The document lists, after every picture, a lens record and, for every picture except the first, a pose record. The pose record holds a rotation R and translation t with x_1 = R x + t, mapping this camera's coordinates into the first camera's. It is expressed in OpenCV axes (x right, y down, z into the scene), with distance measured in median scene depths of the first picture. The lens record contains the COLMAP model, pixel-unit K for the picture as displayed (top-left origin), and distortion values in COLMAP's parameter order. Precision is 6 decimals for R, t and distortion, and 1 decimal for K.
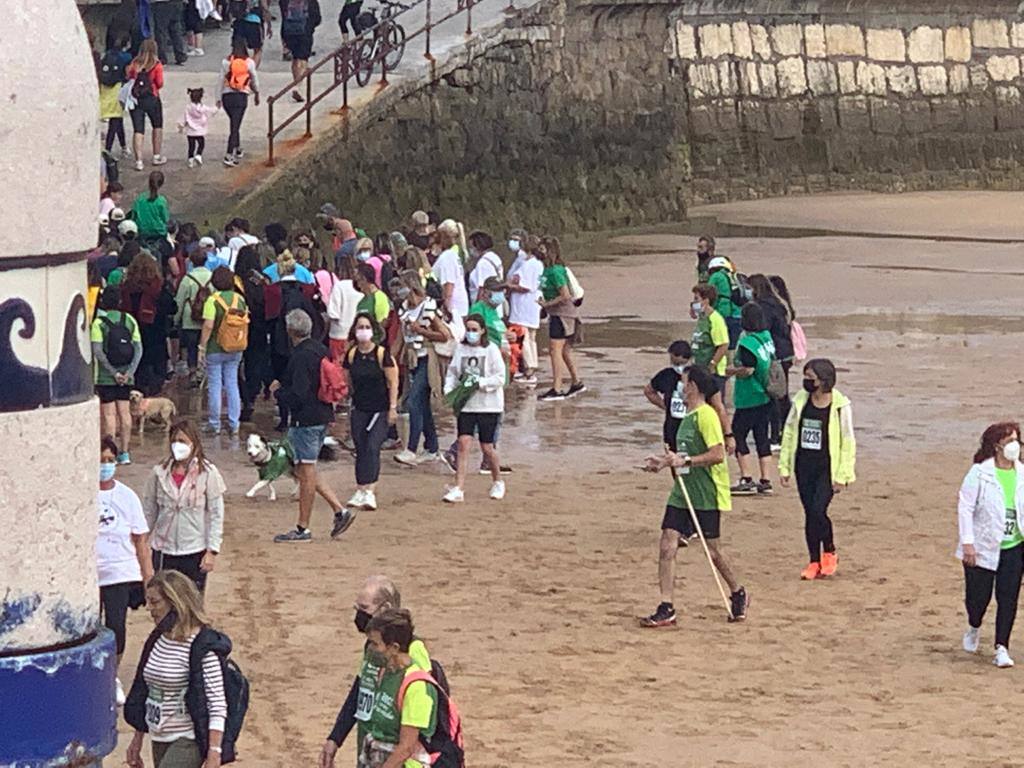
lens RADIAL K [[6725.7, 0, 512.0], [0, 6725.7, 384.0], [0, 0, 1]] dist [-0.166582, 26.287272]
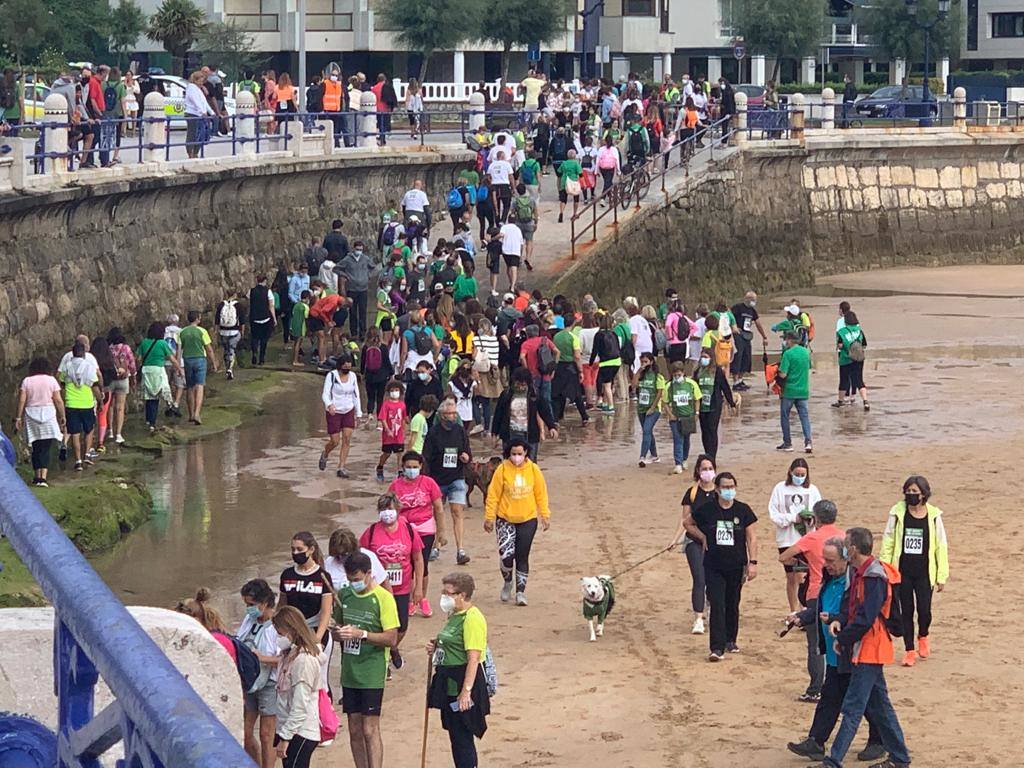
lens RADIAL K [[6725.7, 0, 512.0], [0, 6725.7, 384.0], [0, 0, 1]] dist [-0.166582, 26.287272]
pose [[0.993320, -0.012513, -0.114710, 0.139729], [0.009175, 0.999520, -0.029586, 0.047108], [0.115025, 0.028336, 0.992958, -0.637888]]
